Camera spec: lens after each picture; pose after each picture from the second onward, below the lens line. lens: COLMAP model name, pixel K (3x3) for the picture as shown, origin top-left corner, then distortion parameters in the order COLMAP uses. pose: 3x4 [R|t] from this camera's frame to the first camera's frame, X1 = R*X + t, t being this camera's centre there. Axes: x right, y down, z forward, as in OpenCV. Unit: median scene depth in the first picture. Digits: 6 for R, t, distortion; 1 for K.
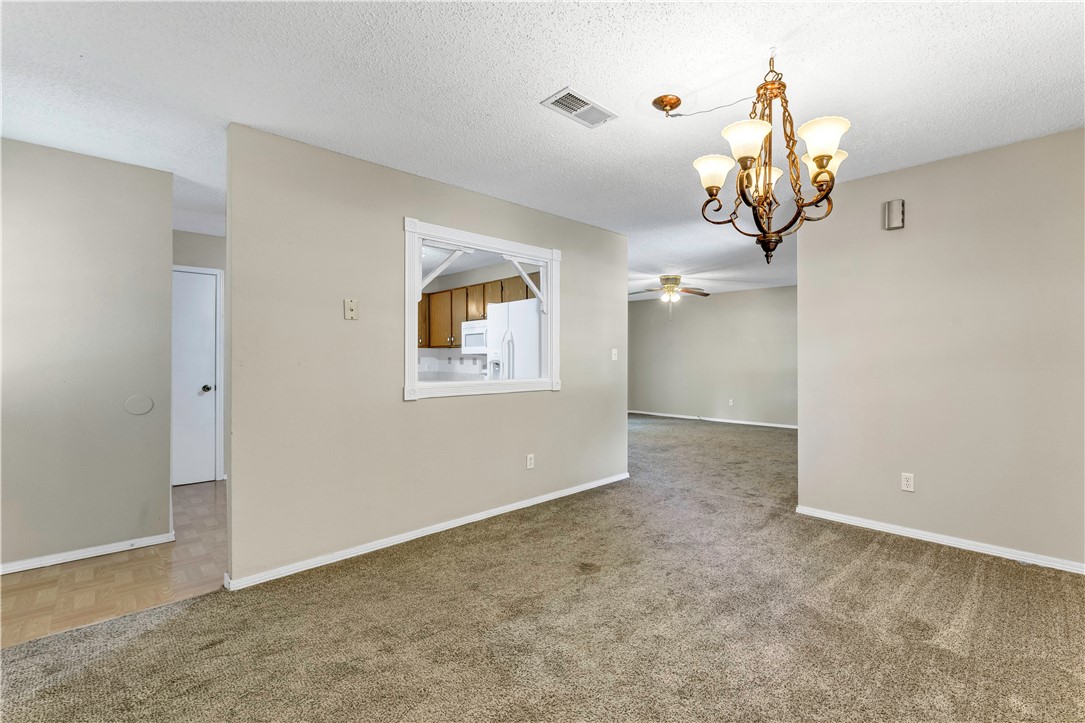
lens RADIAL K [[428.5, 0, 542.5], [0, 428.5, 361.5], [0, 0, 1]] dist [-0.007324, -0.000009]
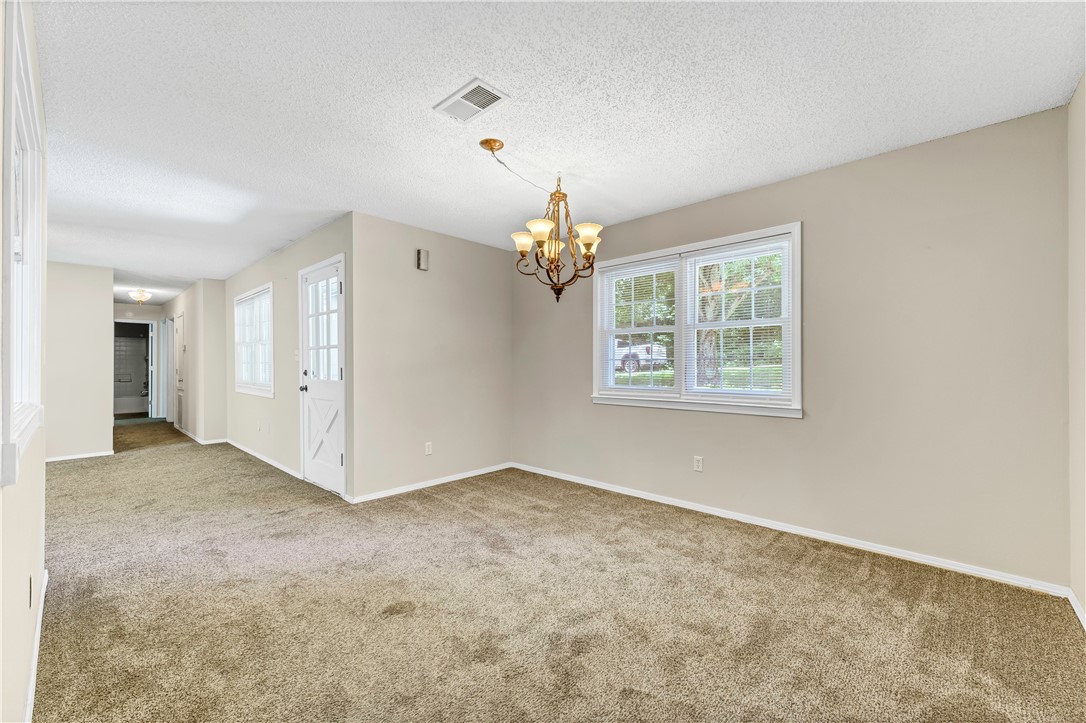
lens RADIAL K [[467.4, 0, 543.0], [0, 467.4, 361.5], [0, 0, 1]] dist [-0.001346, -0.000274]
pose [[-0.019320, 0.003992, 0.999805, -0.801208], [0.012585, 0.999914, -0.003750, 0.000991], [-0.999734, 0.012510, -0.019369, 0.705576]]
